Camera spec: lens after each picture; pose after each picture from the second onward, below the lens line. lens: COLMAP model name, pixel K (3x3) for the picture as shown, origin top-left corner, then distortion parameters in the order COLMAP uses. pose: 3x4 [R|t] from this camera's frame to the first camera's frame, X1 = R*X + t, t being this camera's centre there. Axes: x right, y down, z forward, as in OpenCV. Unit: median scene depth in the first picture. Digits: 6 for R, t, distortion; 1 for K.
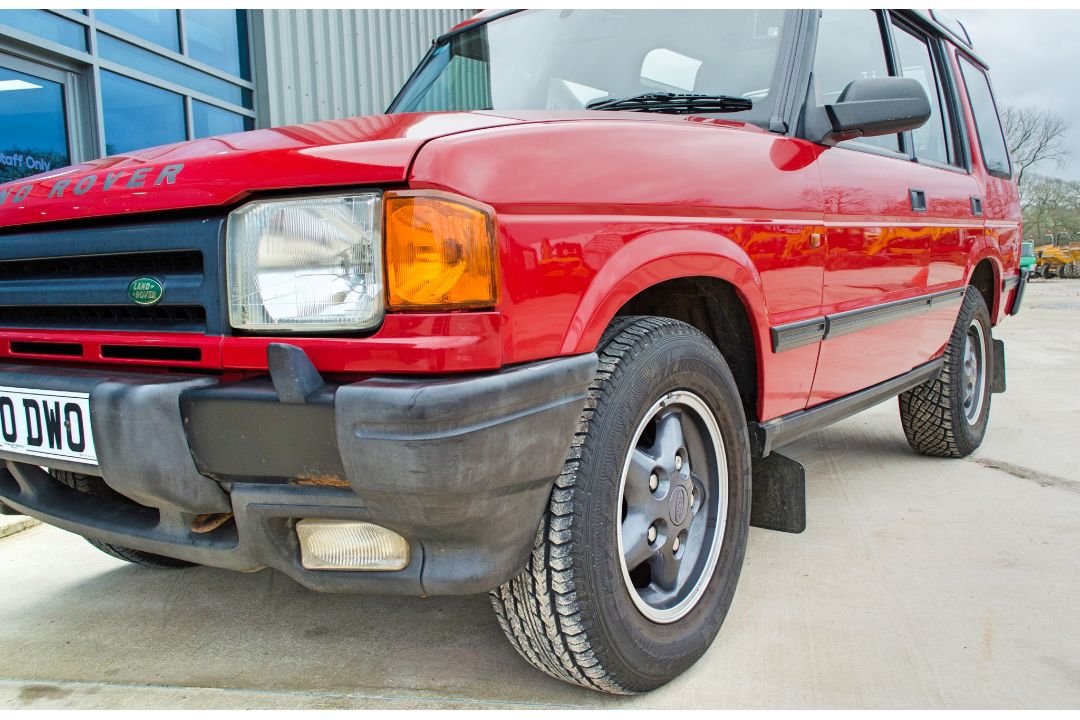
lens RADIAL K [[892.4, 0, 577.2], [0, 892.4, 363.1], [0, 0, 1]] dist [0.040143, -0.020040]
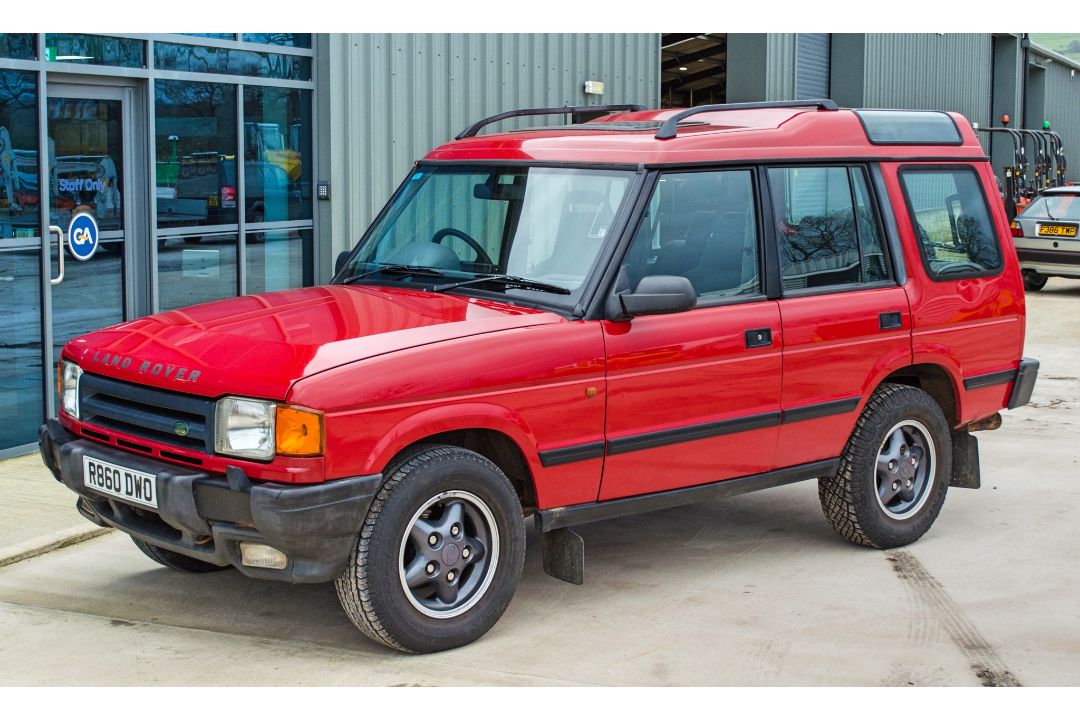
lens RADIAL K [[1608.7, 0, 538.5], [0, 1608.7, 364.4], [0, 0, 1]] dist [-0.004913, 0.000000]
pose [[0.972198, 0.062438, -0.225681, 1.191350], [-0.056709, 0.997885, 0.031787, -0.400474], [0.227188, -0.018105, 0.973683, -2.509459]]
